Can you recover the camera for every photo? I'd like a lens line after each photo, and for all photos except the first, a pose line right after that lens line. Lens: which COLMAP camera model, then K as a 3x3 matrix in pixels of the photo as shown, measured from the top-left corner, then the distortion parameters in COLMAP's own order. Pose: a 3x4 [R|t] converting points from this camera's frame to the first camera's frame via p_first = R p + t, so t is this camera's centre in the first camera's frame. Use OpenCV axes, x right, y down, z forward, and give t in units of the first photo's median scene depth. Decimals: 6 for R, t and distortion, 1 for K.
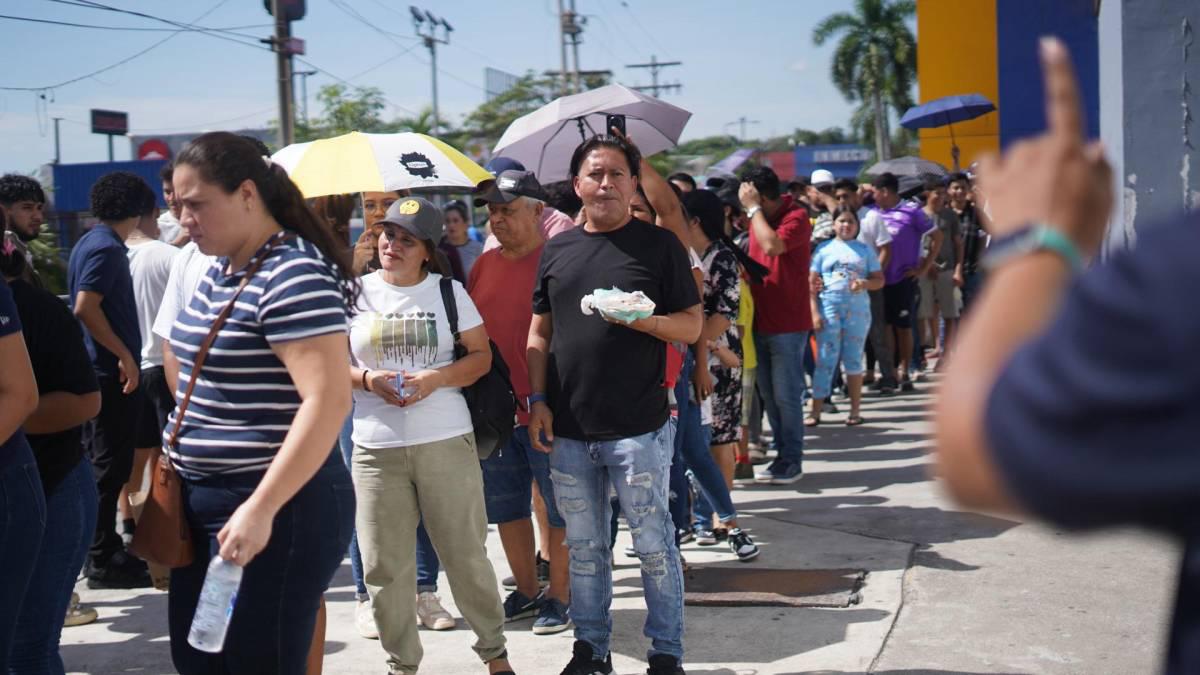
lens RADIAL K [[1842.0, 0, 591.2], [0, 1842.0, 342.3], [0, 0, 1]] dist [-0.029207, 0.000000]
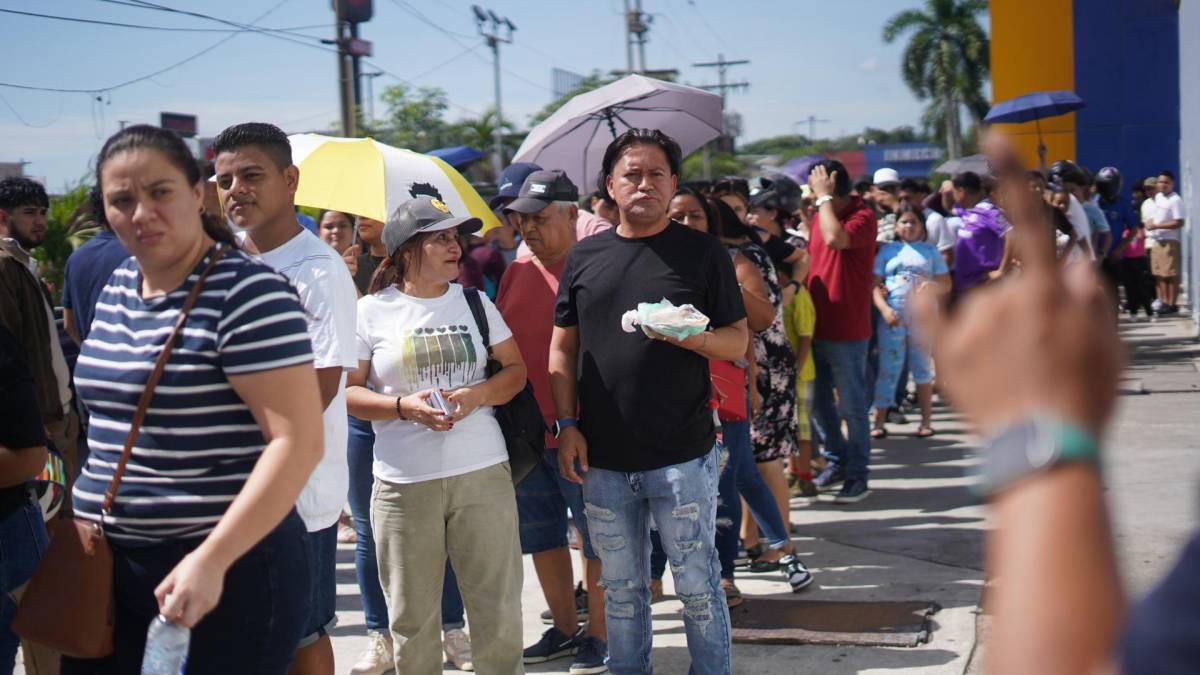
lens RADIAL K [[1842.0, 0, 579.4], [0, 1842.0, 347.3], [0, 0, 1]] dist [-0.029207, 0.000000]
pose [[0.999036, -0.000843, -0.043892, 0.009619], [0.000952, 0.999996, 0.002471, -0.005553], [0.043890, -0.002511, 0.999033, 0.061355]]
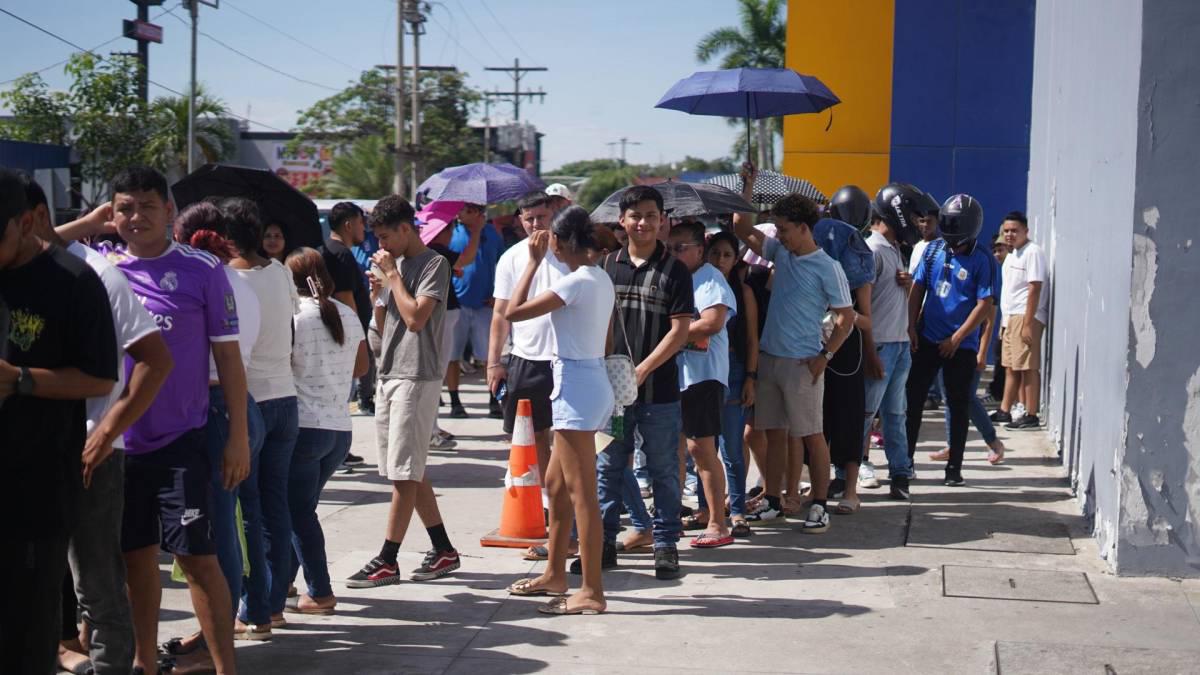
lens RADIAL K [[1842.0, 0, 603.5], [0, 1842.0, 338.9], [0, 0, 1]] dist [-0.029207, 0.000000]
pose [[0.996236, 0.053207, 0.068433, 0.186501], [-0.052330, 0.998524, -0.014546, -0.068073], [-0.069106, 0.010910, 0.997550, 0.849294]]
